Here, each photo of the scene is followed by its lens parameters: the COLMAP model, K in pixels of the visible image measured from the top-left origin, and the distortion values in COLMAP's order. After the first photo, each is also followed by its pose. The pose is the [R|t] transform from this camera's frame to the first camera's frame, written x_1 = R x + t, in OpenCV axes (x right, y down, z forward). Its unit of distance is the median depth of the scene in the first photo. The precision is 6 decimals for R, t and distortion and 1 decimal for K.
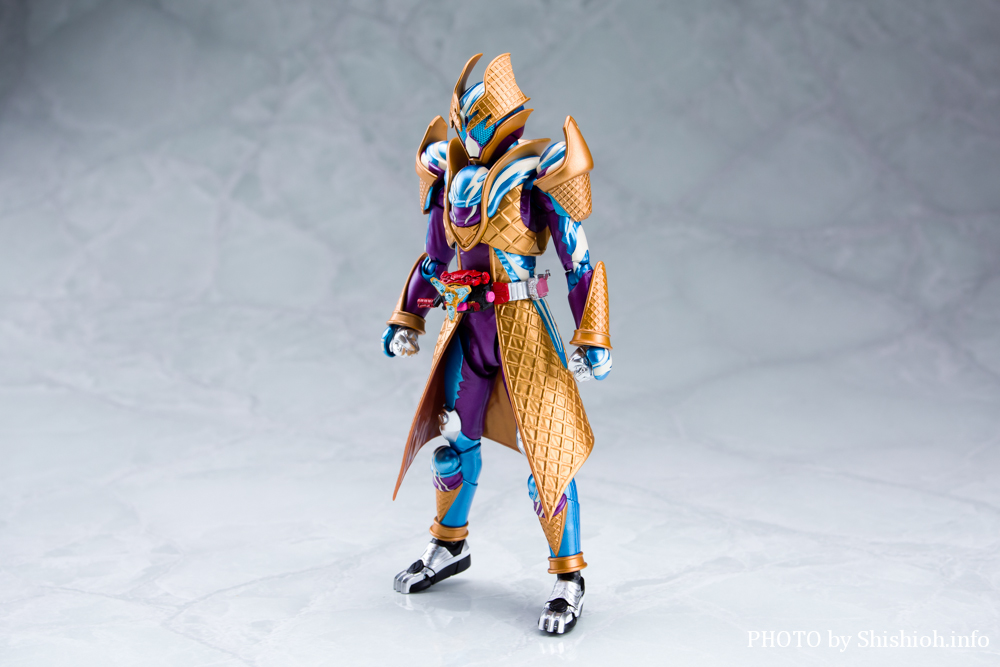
lens RADIAL K [[1869.5, 0, 500.0], [0, 1869.5, 333.5], [0, 0, 1]] dist [0.005446, -0.052500]
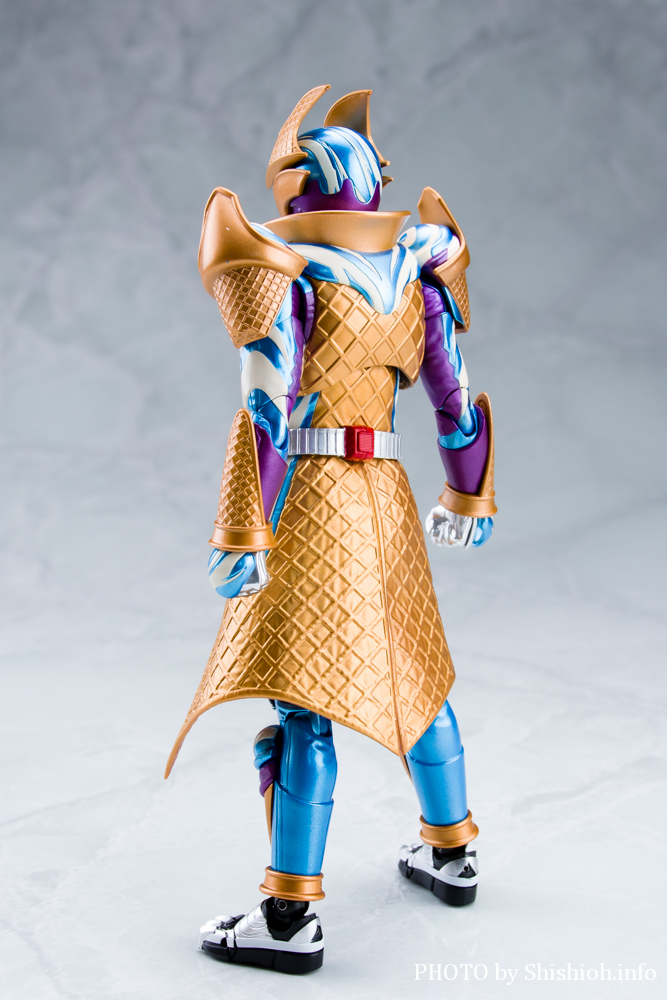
lens RADIAL K [[1237.8, 0, 333.5], [0, 1237.8, 500.0], [0, 0, 1]] dist [-0.126607, 0.038772]
pose [[0.999385, -0.033288, 0.011023, -0.010174], [0.032865, 0.998792, 0.036520, -0.007769], [-0.012226, -0.036135, 0.999272, 0.445346]]
